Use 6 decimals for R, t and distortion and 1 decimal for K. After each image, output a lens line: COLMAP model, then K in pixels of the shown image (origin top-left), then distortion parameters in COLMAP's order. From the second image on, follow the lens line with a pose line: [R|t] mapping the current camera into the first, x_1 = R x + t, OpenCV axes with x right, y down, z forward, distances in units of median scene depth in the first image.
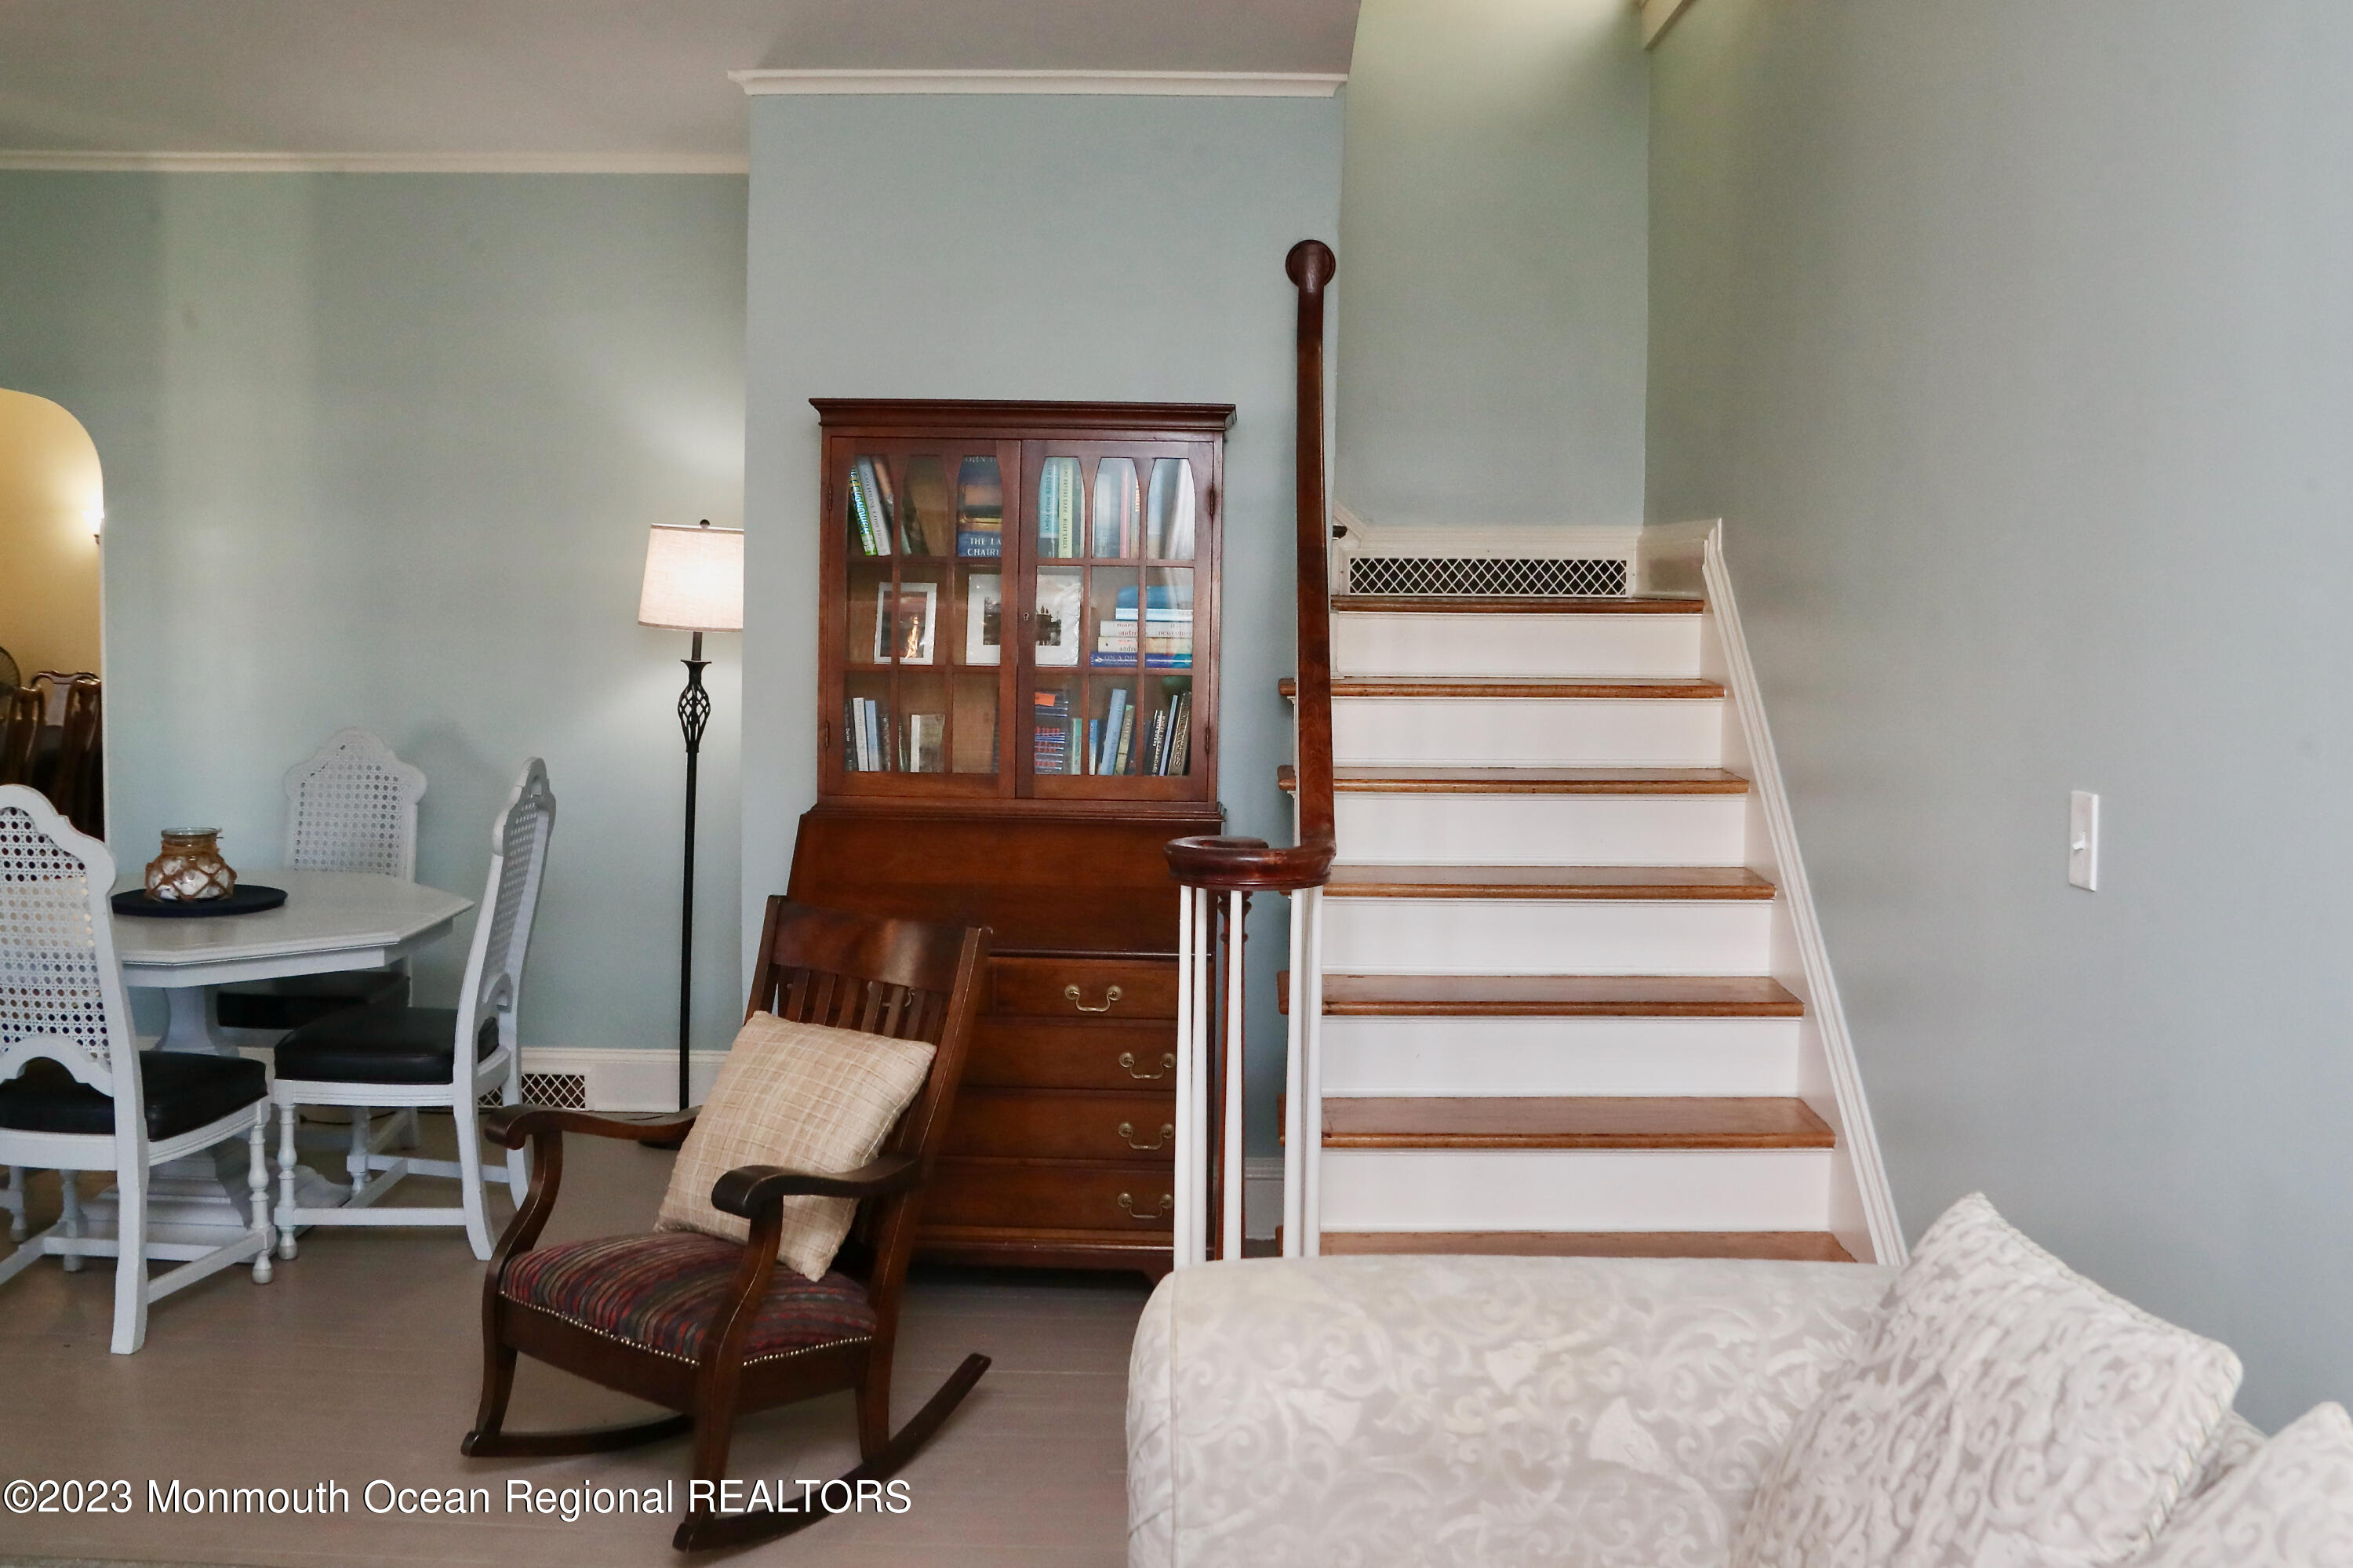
lens RADIAL K [[1979.2, 0, 1176.5], [0, 1979.2, 784.0], [0, 0, 1]] dist [-0.139138, 0.082805]
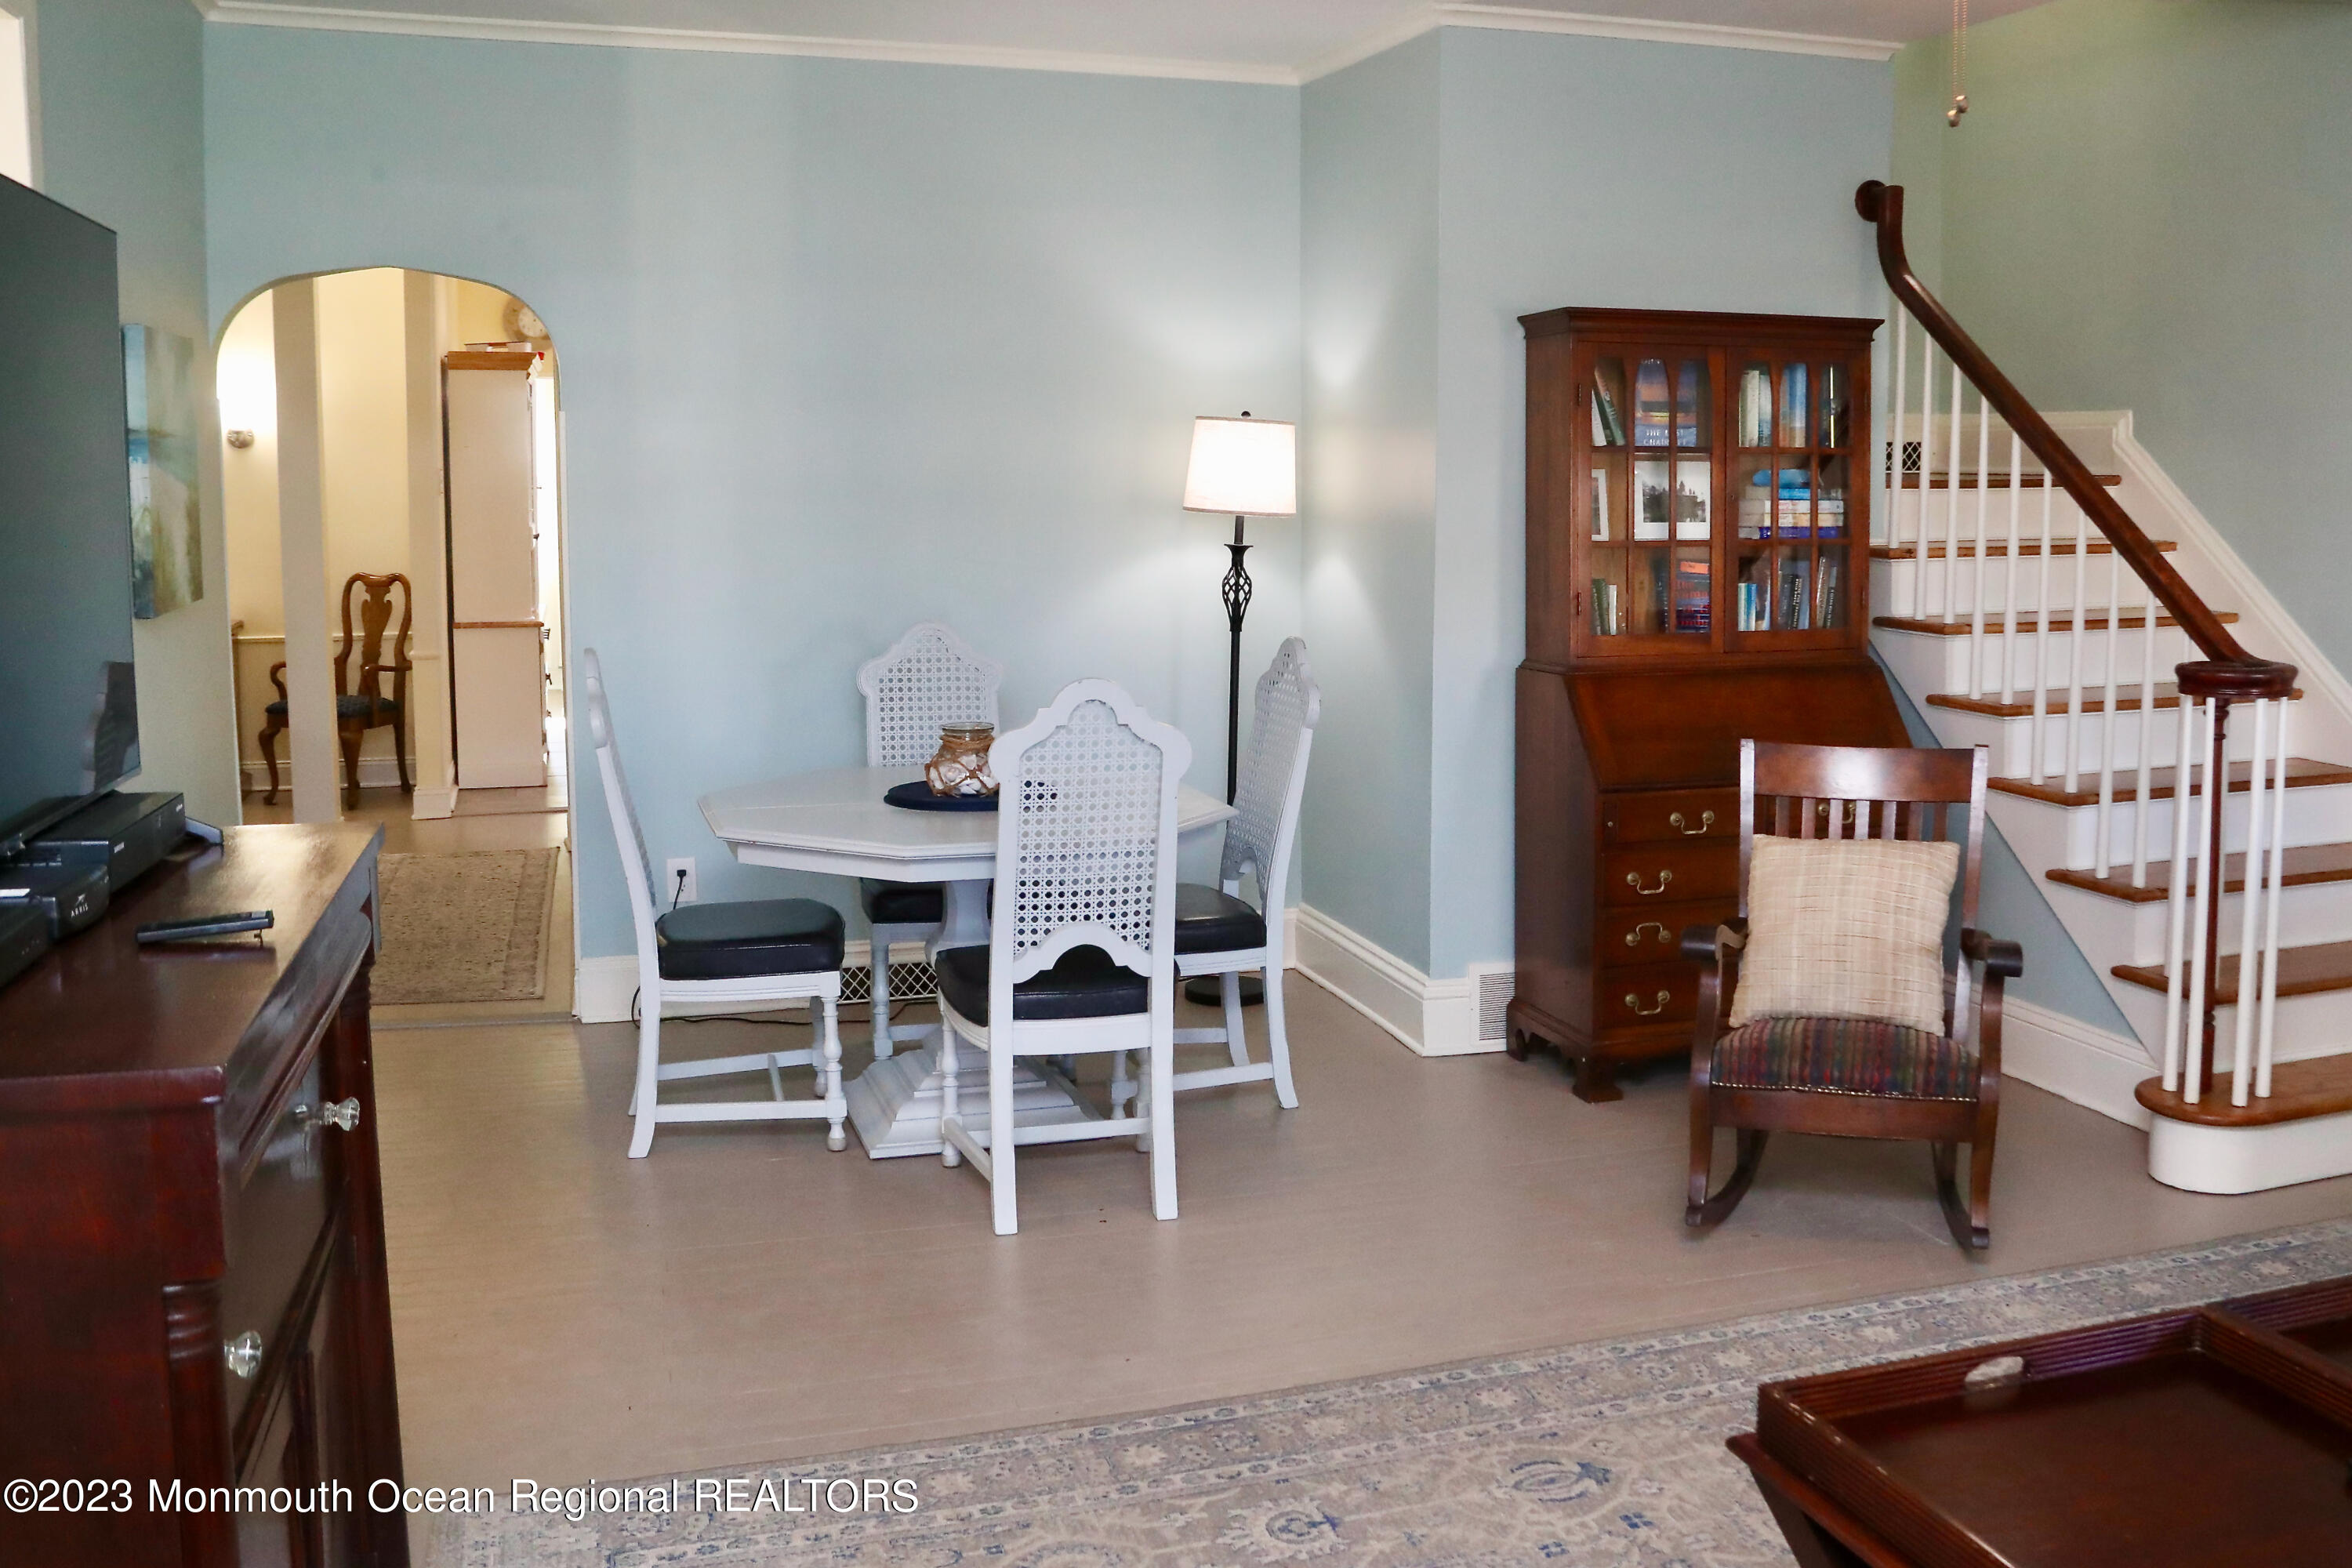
lens RADIAL K [[1977.3, 0, 1177.7], [0, 1977.3, 728.3], [0, 0, 1]] dist [-0.107182, 0.001388]
pose [[0.955191, -0.057135, 0.290424, -0.782236], [0.047313, 0.998049, 0.040736, -0.011663], [-0.292185, -0.025170, 0.956030, -0.021535]]
